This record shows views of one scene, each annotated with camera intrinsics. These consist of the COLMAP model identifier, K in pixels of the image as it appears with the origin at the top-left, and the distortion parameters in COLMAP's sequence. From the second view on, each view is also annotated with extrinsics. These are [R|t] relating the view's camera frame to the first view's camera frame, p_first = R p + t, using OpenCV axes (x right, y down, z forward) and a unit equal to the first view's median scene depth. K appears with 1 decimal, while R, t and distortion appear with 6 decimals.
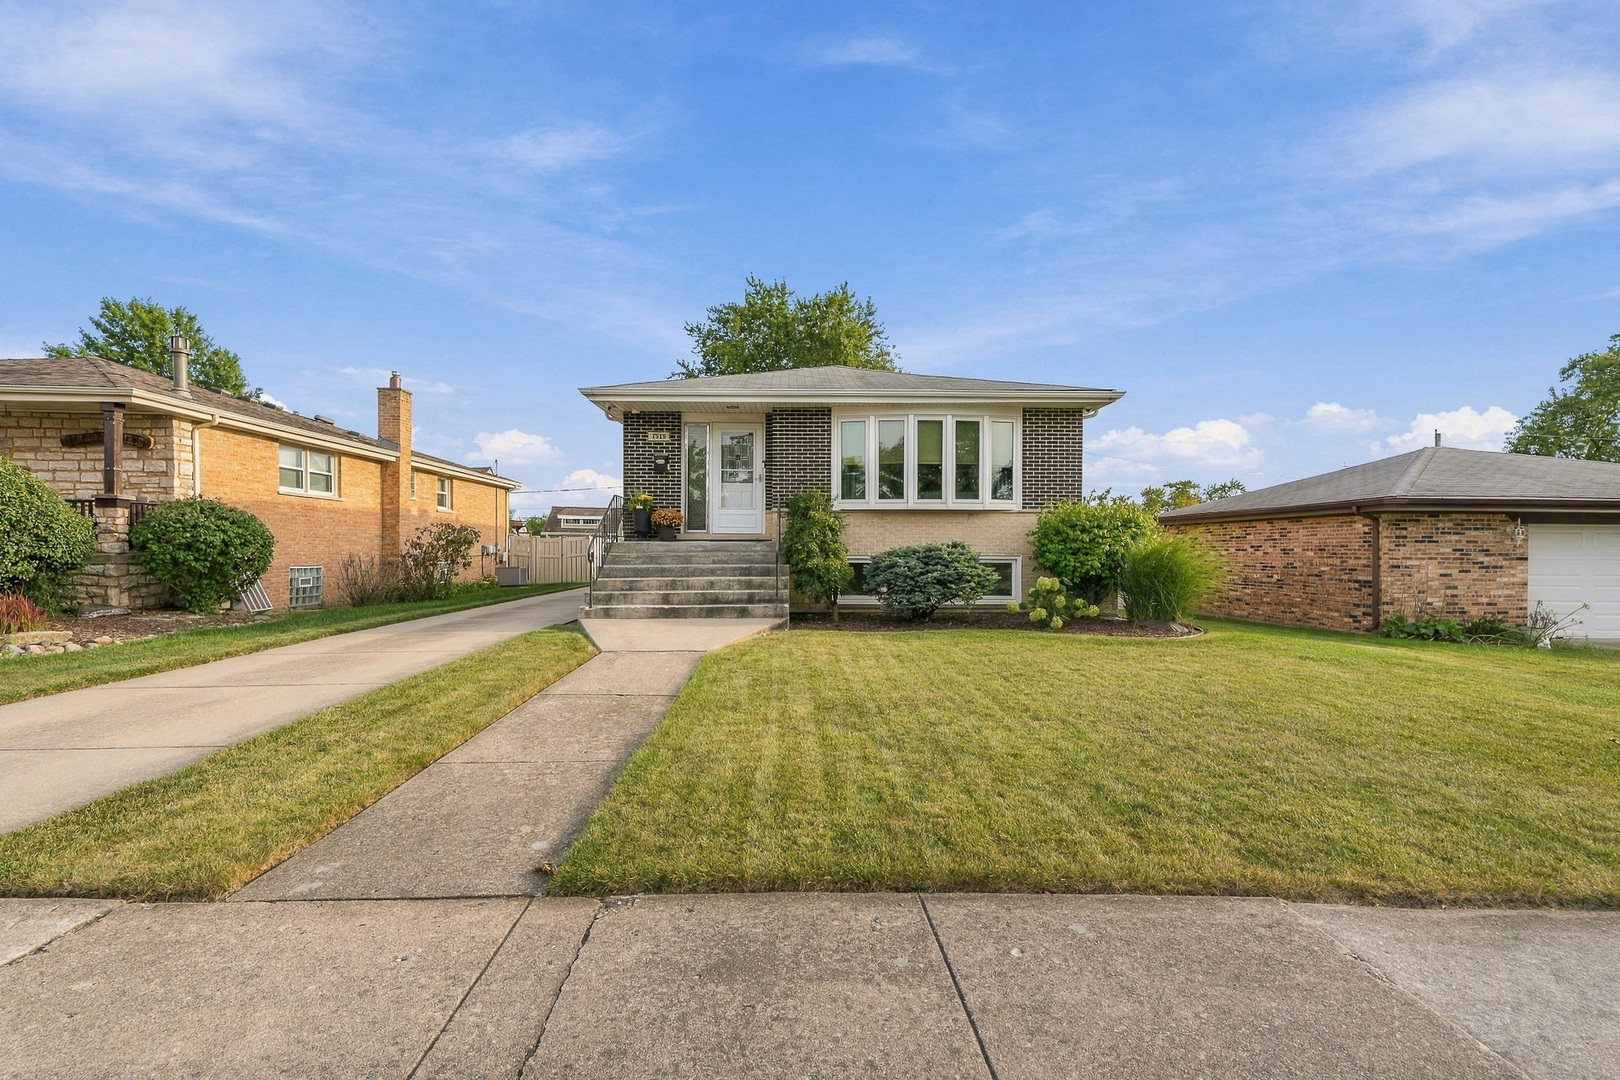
lens RADIAL K [[711.2, 0, 797.4], [0, 711.2, 552.6], [0, 0, 1]] dist [0.048024, -0.004890]
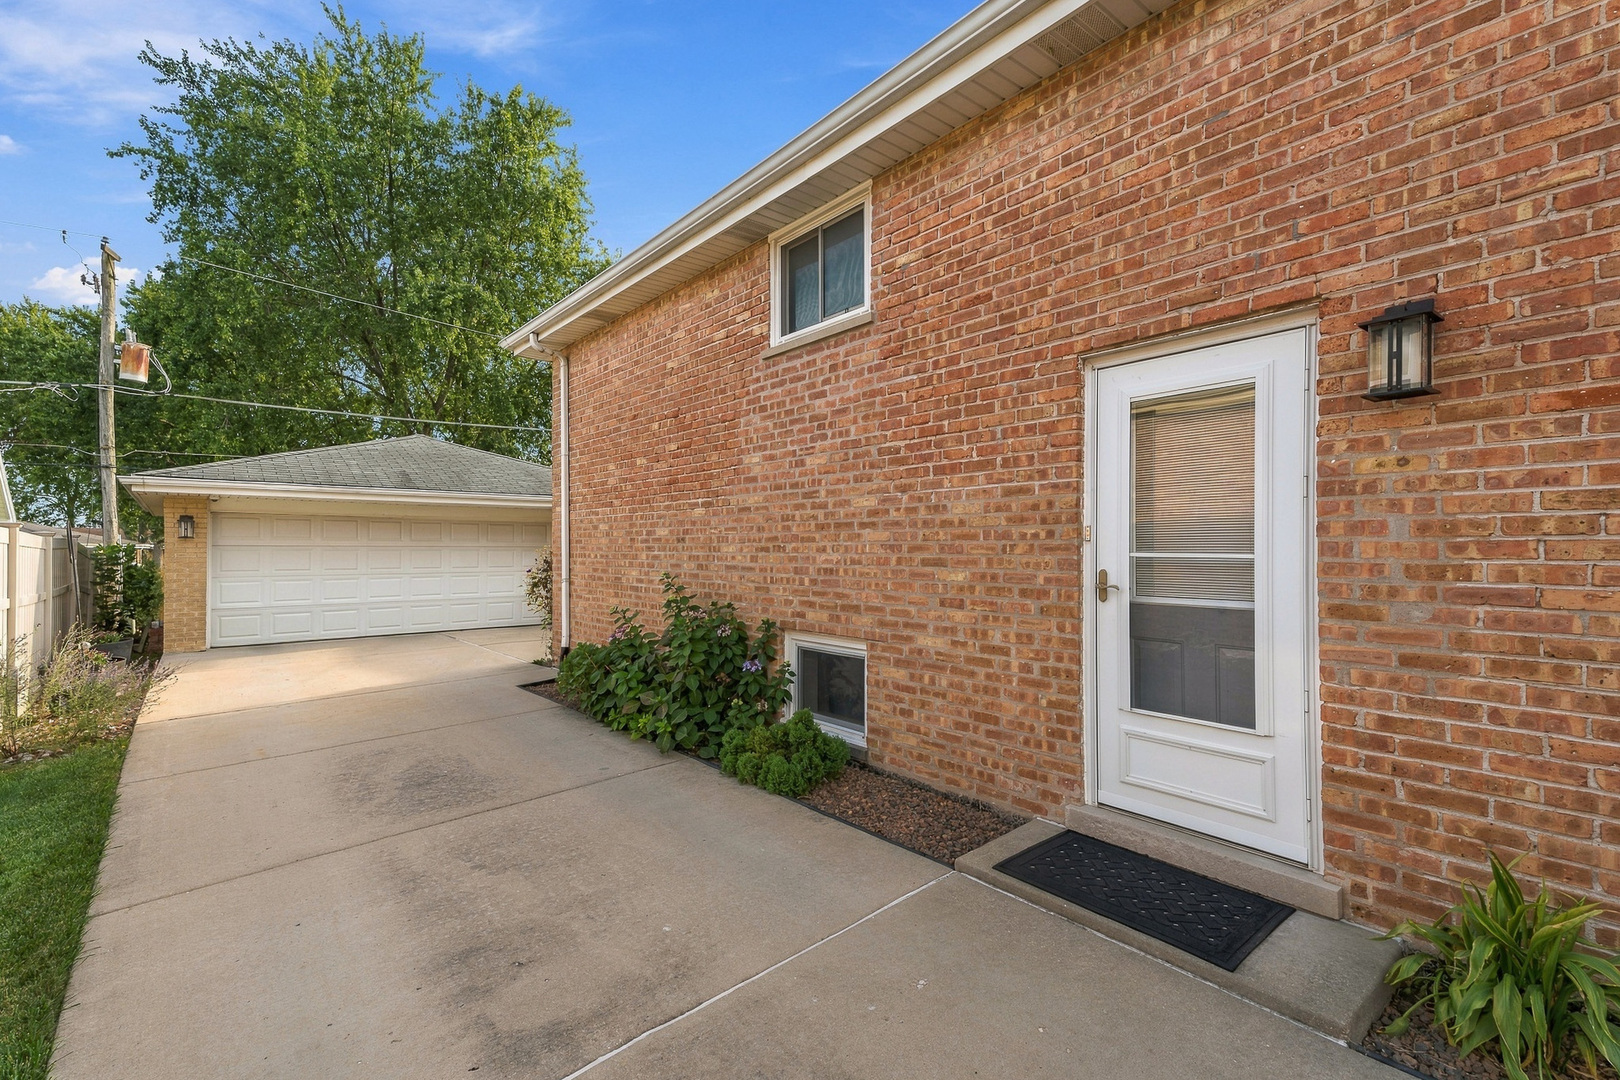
lens RADIAL K [[711.2, 0, 800.1], [0, 711.2, 542.2], [0, 0, 1]] dist [0.048024, -0.004890]
pose [[0.782185, 0.006299, 0.623014, -0.396398], [0.002302, 0.999913, -0.013000, -0.023327], [-0.623042, 0.011602, 0.782102, 1.210727]]
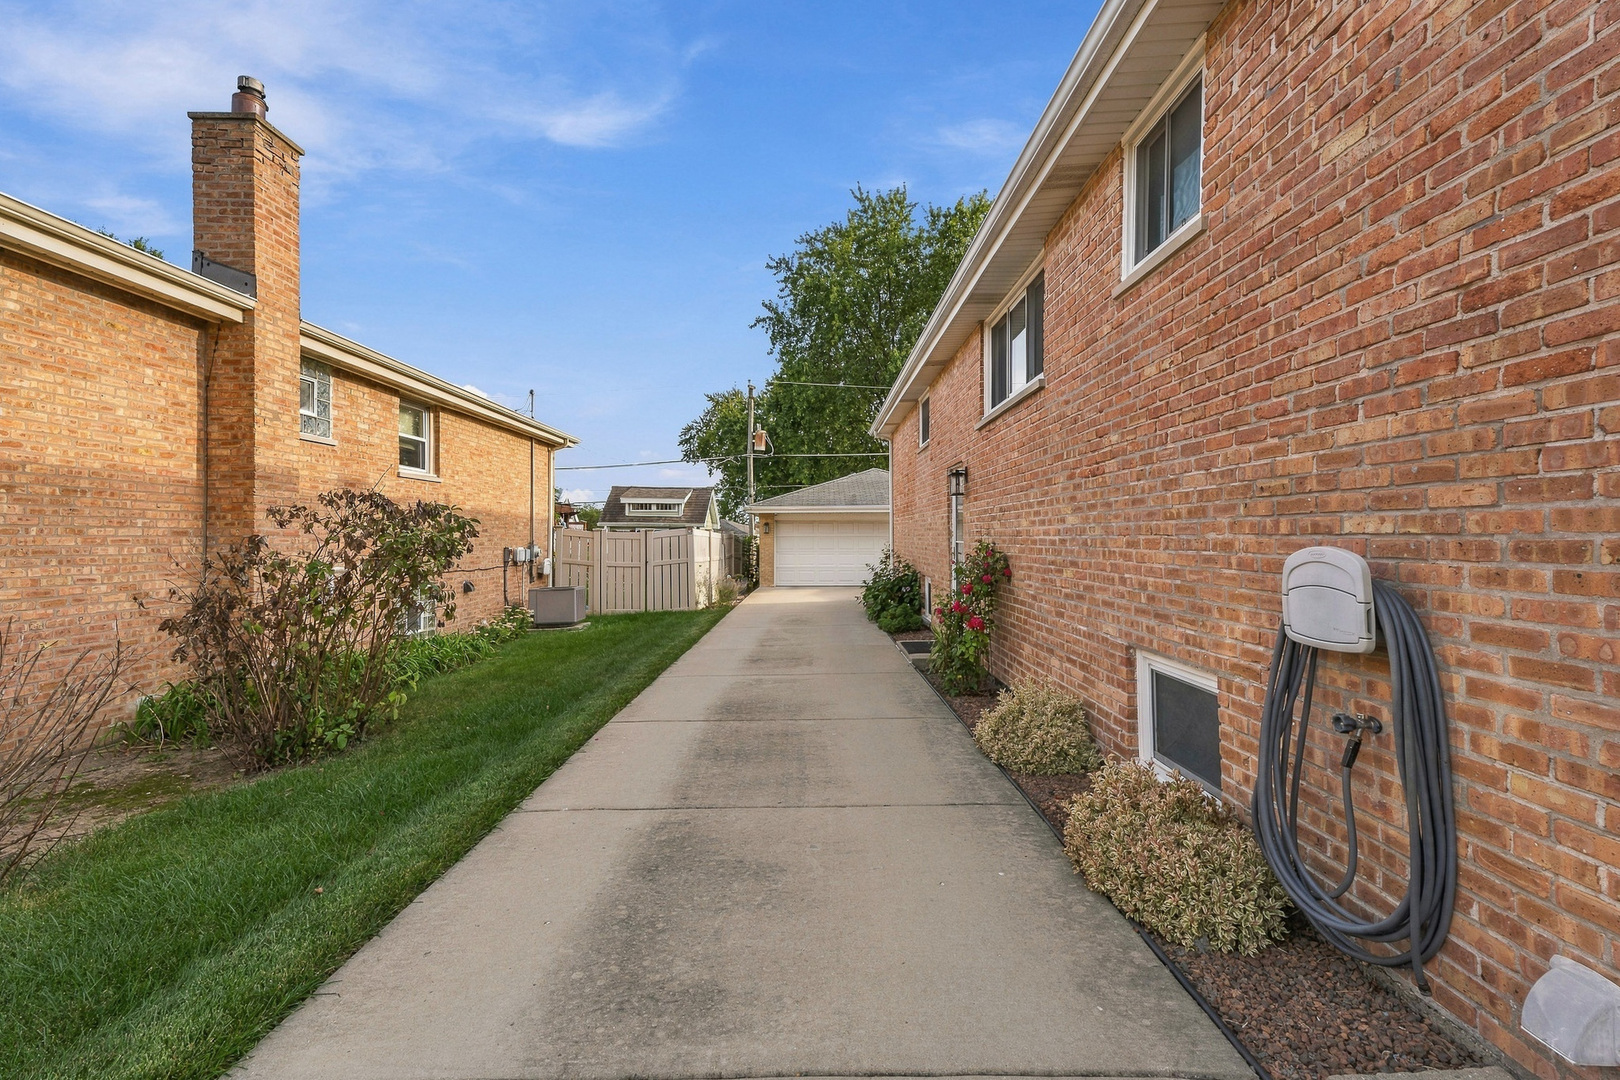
lens RADIAL K [[711.2, 0, 802.5], [0, 711.2, 525.1], [0, 0, 1]] dist [0.048024, -0.004890]
pose [[0.999187, -0.007611, -0.039587, -0.294588], [0.006675, 0.999696, -0.023739, -0.019517], [0.039755, 0.023455, 0.998934, 0.710742]]
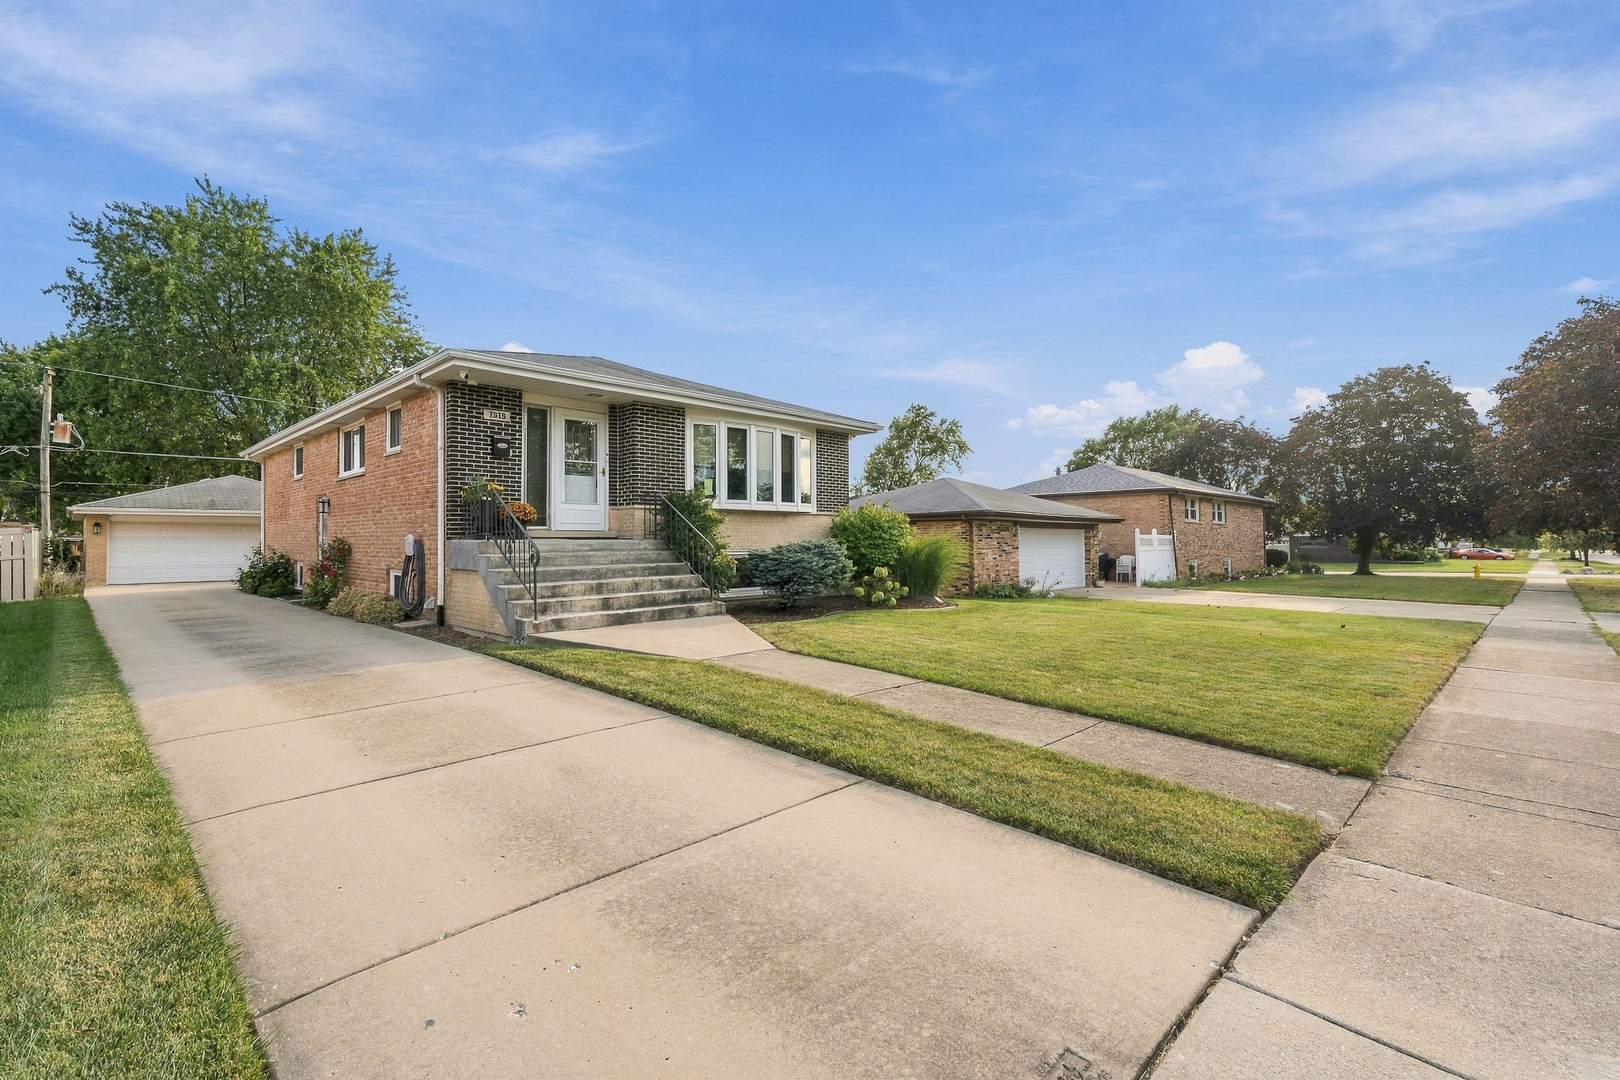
lens RADIAL K [[711.2, 0, 785.3], [0, 711.2, 521.5], [0, 0, 1]] dist [0.048024, -0.004890]
pose [[0.737956, 0.012700, 0.674729, -0.398697], [0.009042, 0.999547, -0.028704, -0.007335], [-0.674788, 0.027283, 0.737507, 0.109403]]
